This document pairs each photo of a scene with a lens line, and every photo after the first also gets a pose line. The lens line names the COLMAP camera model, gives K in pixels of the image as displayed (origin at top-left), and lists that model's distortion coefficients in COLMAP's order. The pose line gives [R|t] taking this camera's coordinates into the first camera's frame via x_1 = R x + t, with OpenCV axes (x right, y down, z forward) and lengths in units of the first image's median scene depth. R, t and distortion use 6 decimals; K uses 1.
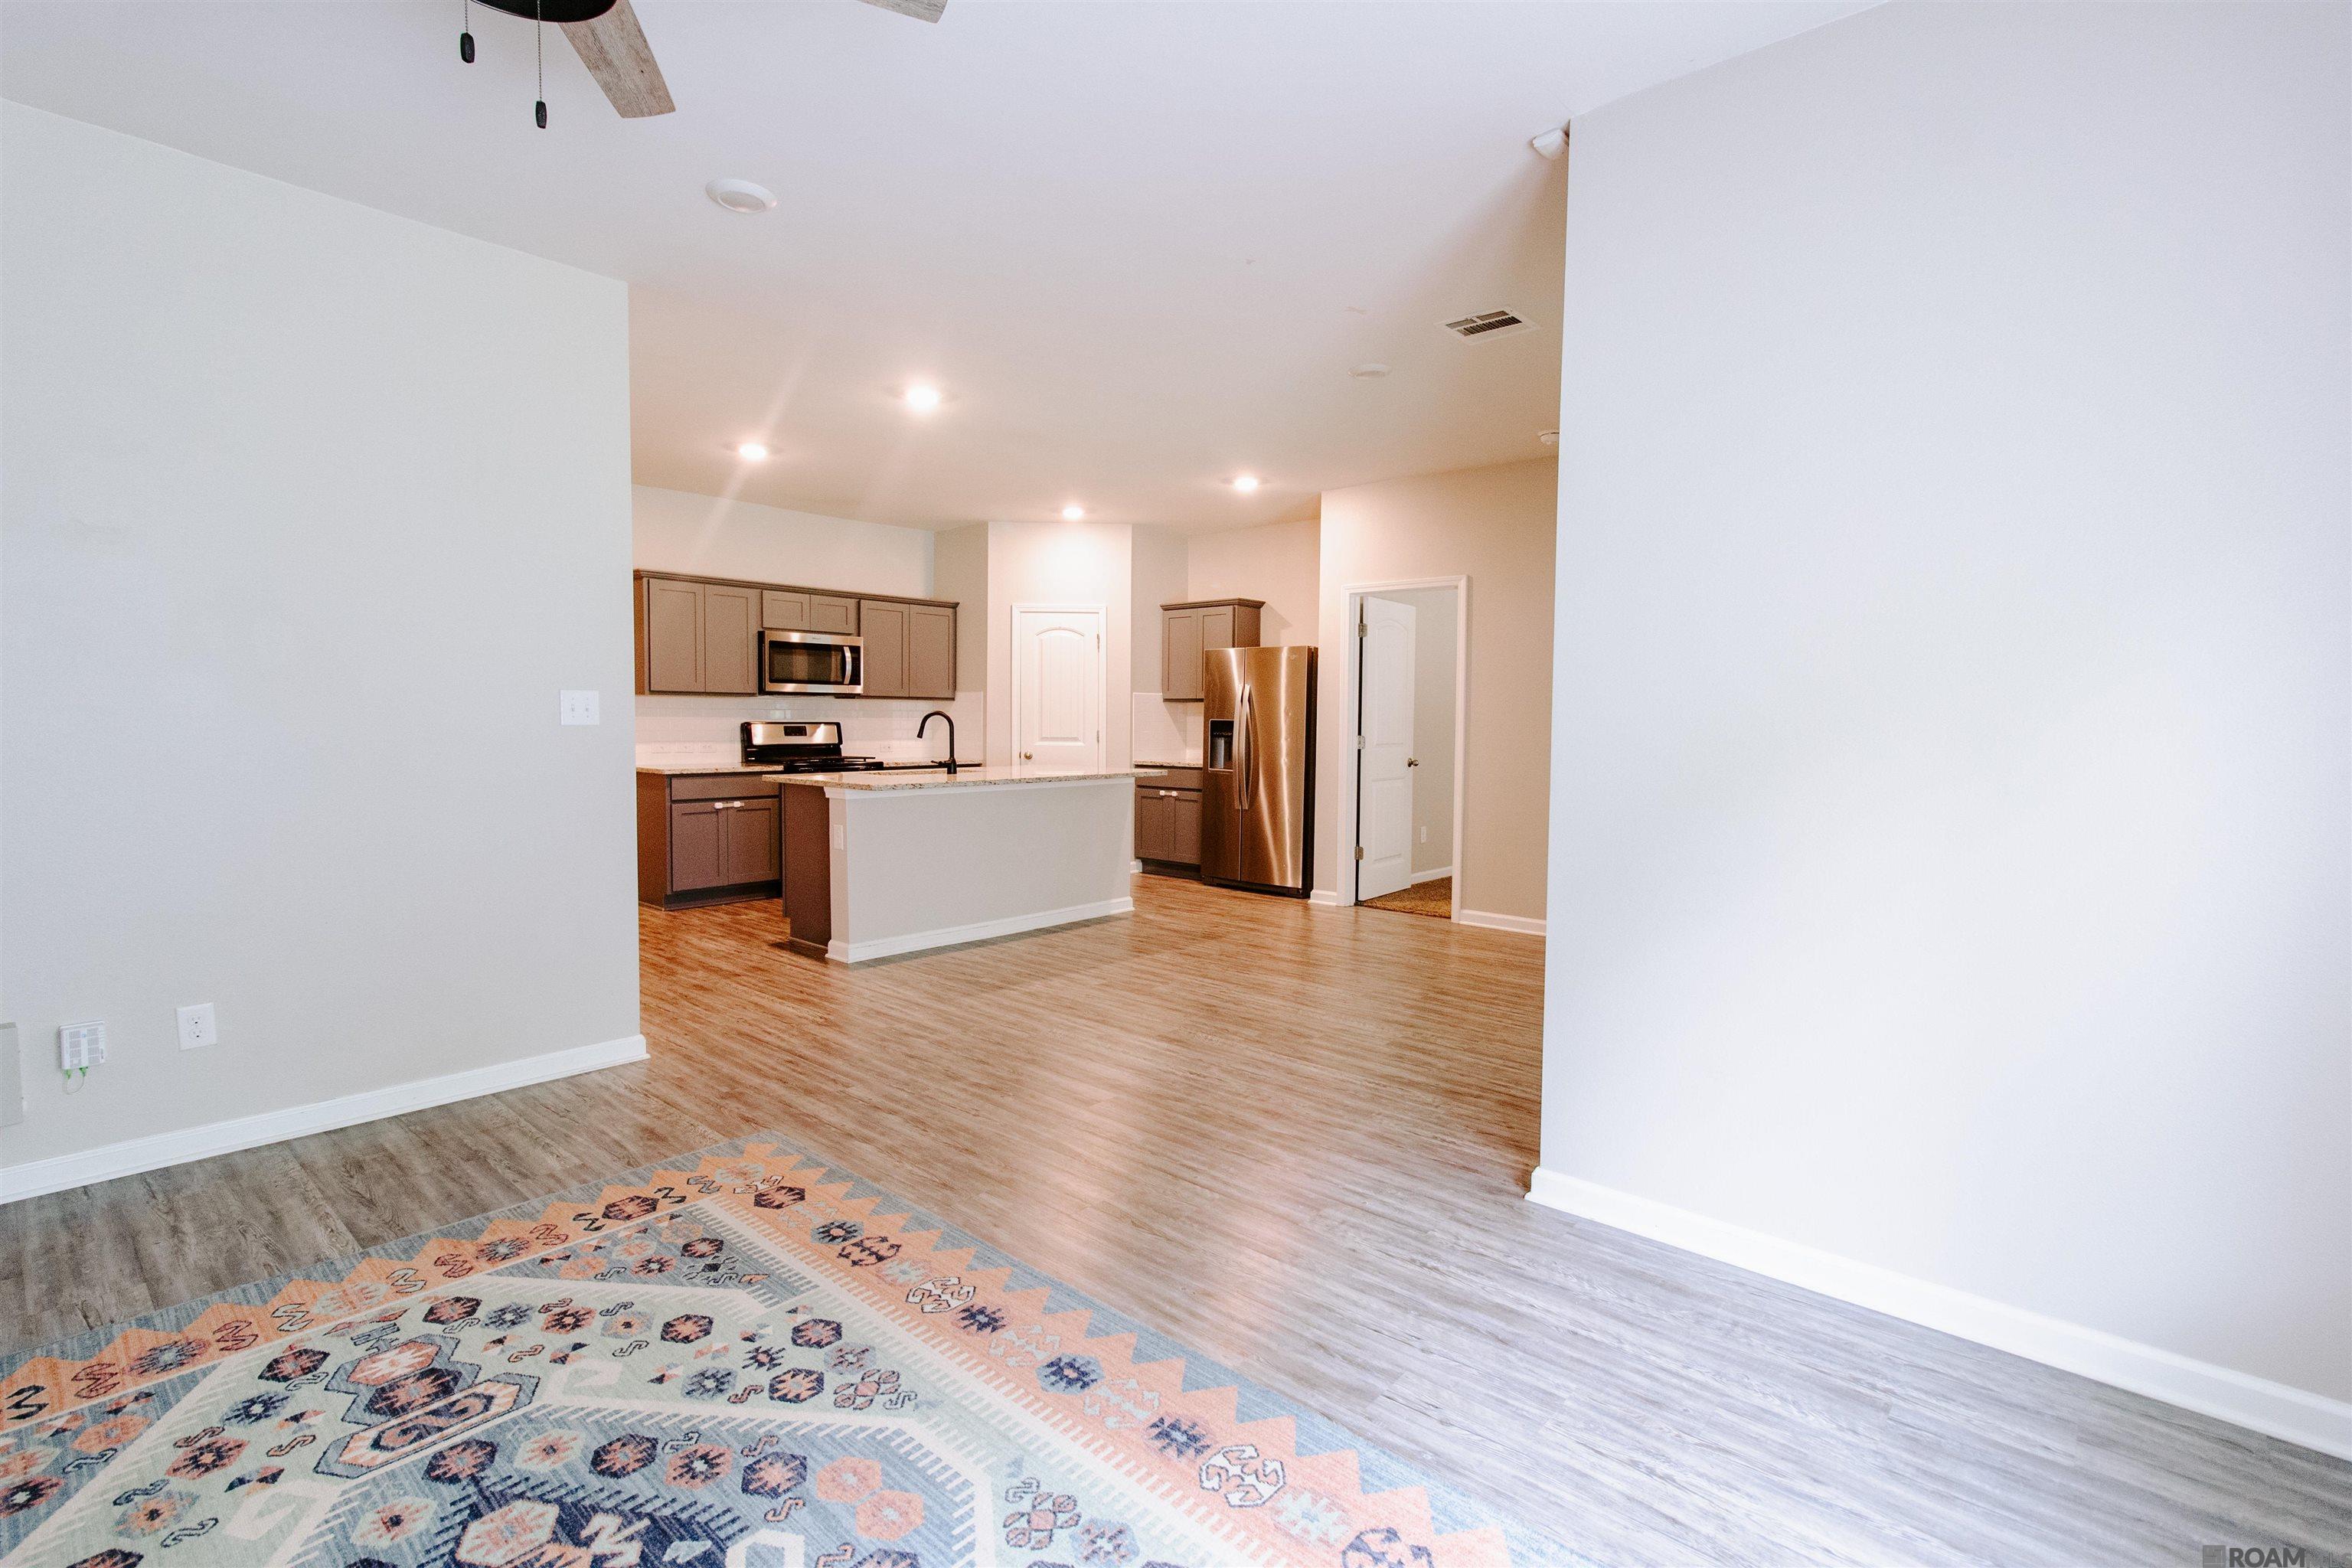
lens RADIAL K [[1078.9, 0, 1176.0], [0, 1078.9, 784.0], [0, 0, 1]] dist [-0.004877, -0.000358]
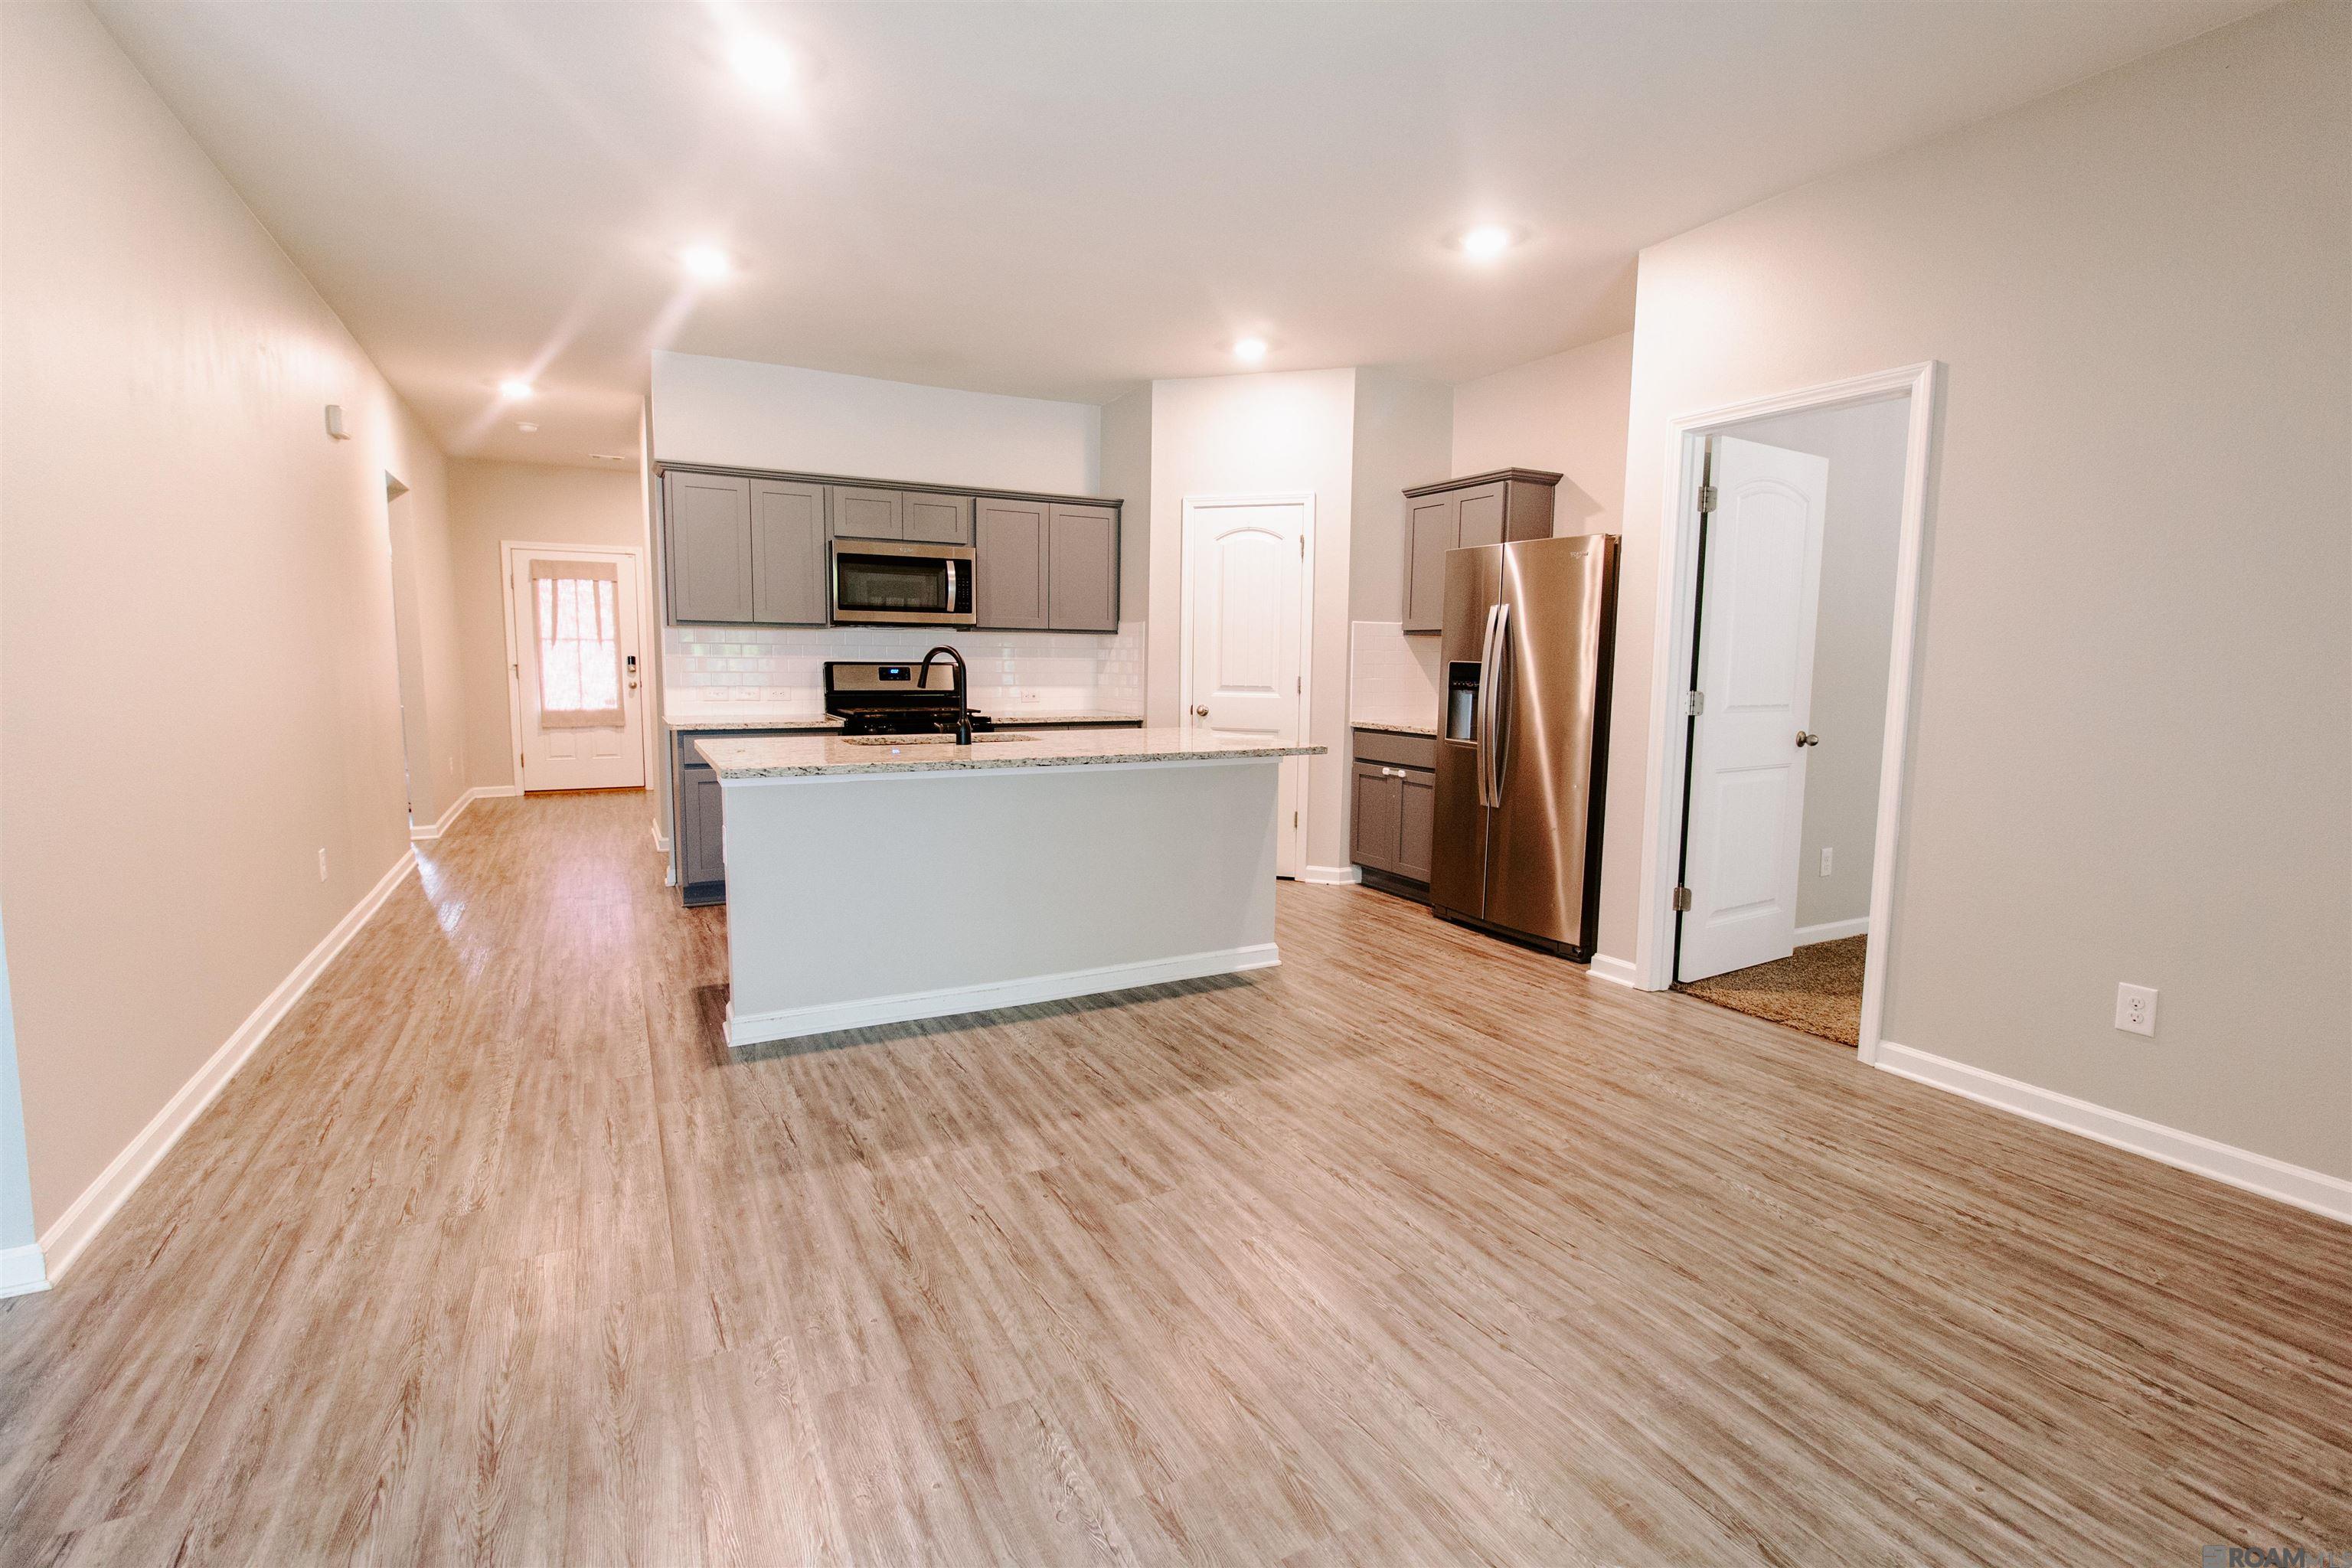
lens RADIAL K [[1078.9, 0, 1176.0], [0, 1078.9, 784.0], [0, 0, 1]] dist [-0.004877, -0.000358]
pose [[0.937481, 0.043515, -0.345304, 0.103309], [-0.025052, 0.998016, 0.057757, -0.020463], [0.347132, -0.045496, 0.936712, 0.347324]]
